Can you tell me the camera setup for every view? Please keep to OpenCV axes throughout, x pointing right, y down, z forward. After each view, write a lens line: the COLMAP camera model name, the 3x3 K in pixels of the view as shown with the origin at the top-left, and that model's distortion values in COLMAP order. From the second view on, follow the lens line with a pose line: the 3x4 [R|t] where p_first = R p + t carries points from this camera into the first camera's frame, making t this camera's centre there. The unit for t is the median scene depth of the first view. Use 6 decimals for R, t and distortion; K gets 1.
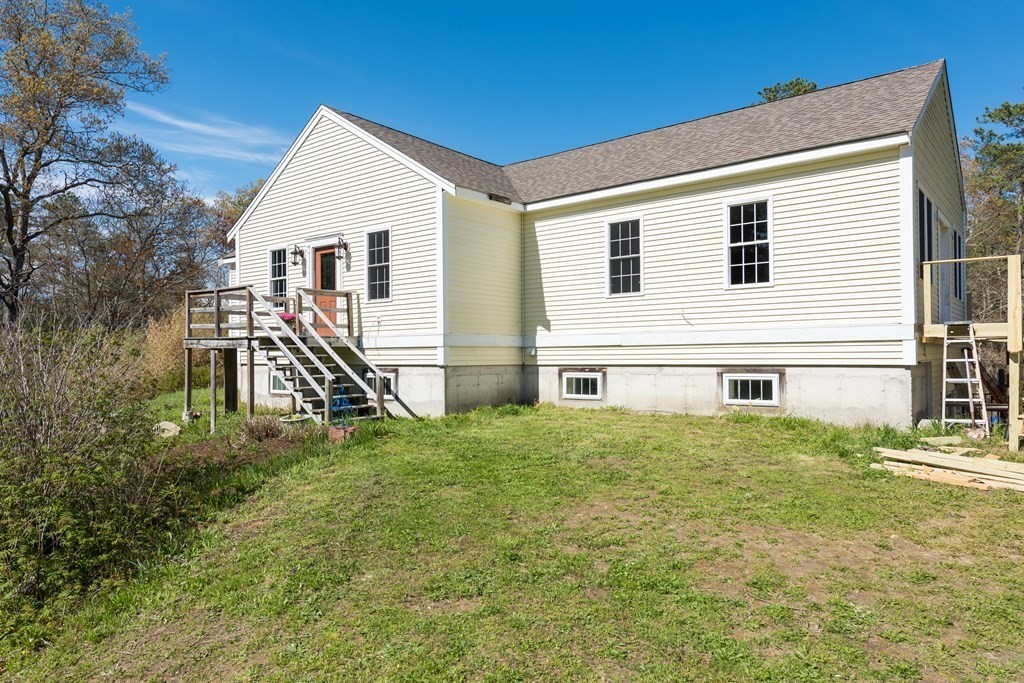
lens RADIAL K [[659.3, 0, 498.8], [0, 659.3, 343.6], [0, 0, 1]] dist [0.005250, 0.000797]
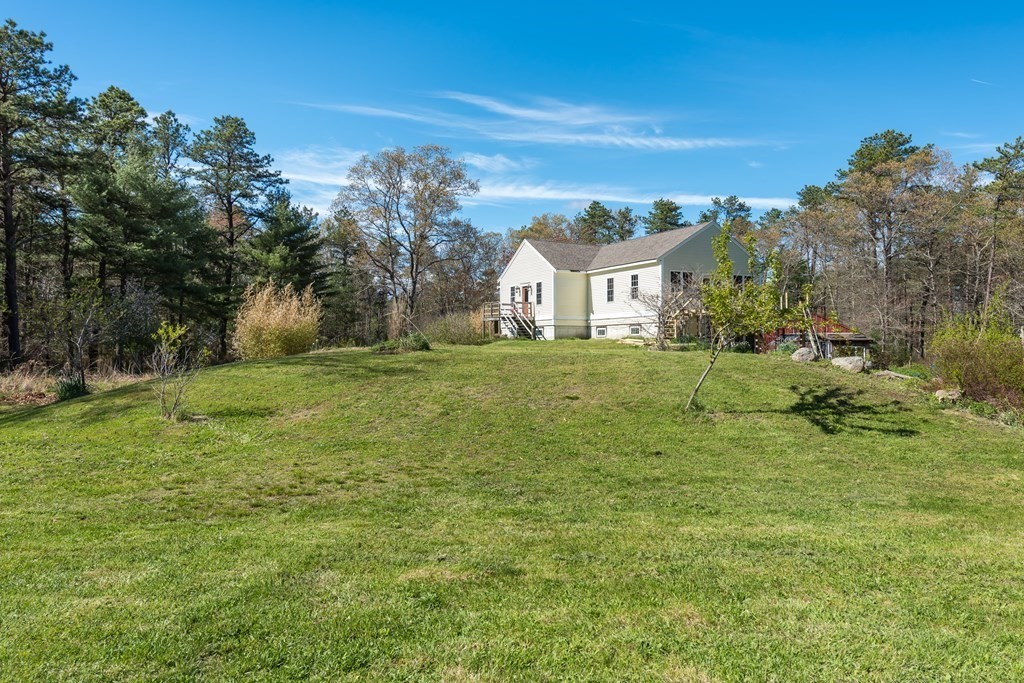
lens RADIAL K [[680.5, 0, 513.1], [0, 680.5, 335.7], [0, 0, 1]] dist [-0.001775, -0.002419]
pose [[0.915565, 0.001709, -0.402166, 0.989032], [-0.000679, 0.999996, 0.002704, 0.070470], [0.402169, -0.002203, 0.915563, -1.966117]]
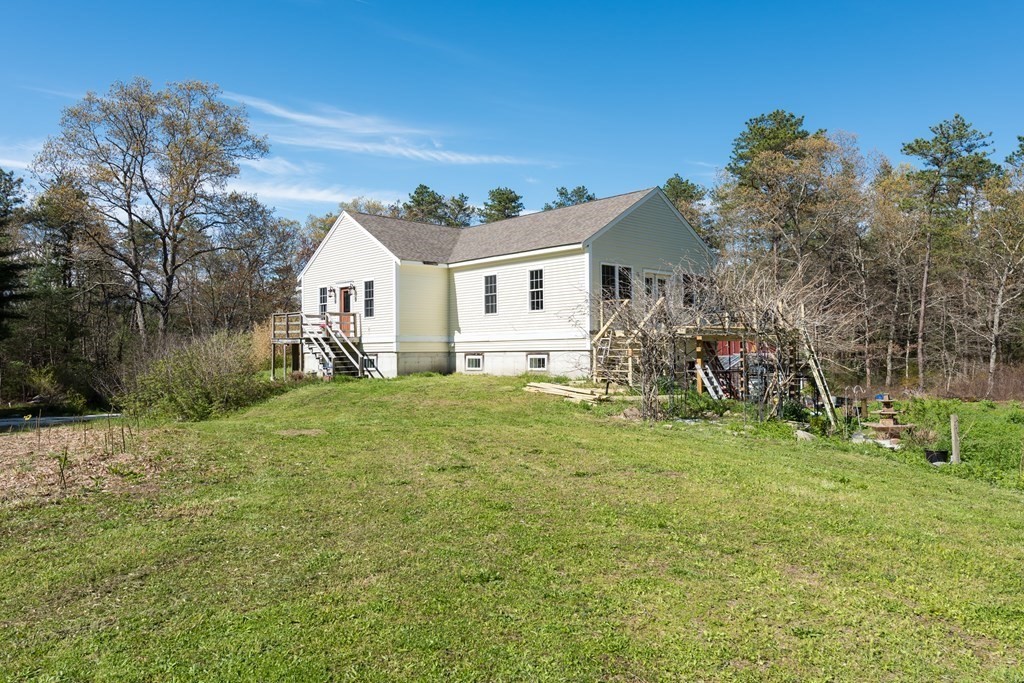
lens RADIAL K [[680.5, 0, 513.1], [0, 680.5, 335.7], [0, 0, 1]] dist [-0.001775, -0.002419]
pose [[0.992000, -0.006088, -0.126092, 0.469708], [0.005595, 0.999975, -0.004269, -0.003494], [0.126114, 0.003530, 0.992009, -0.872923]]
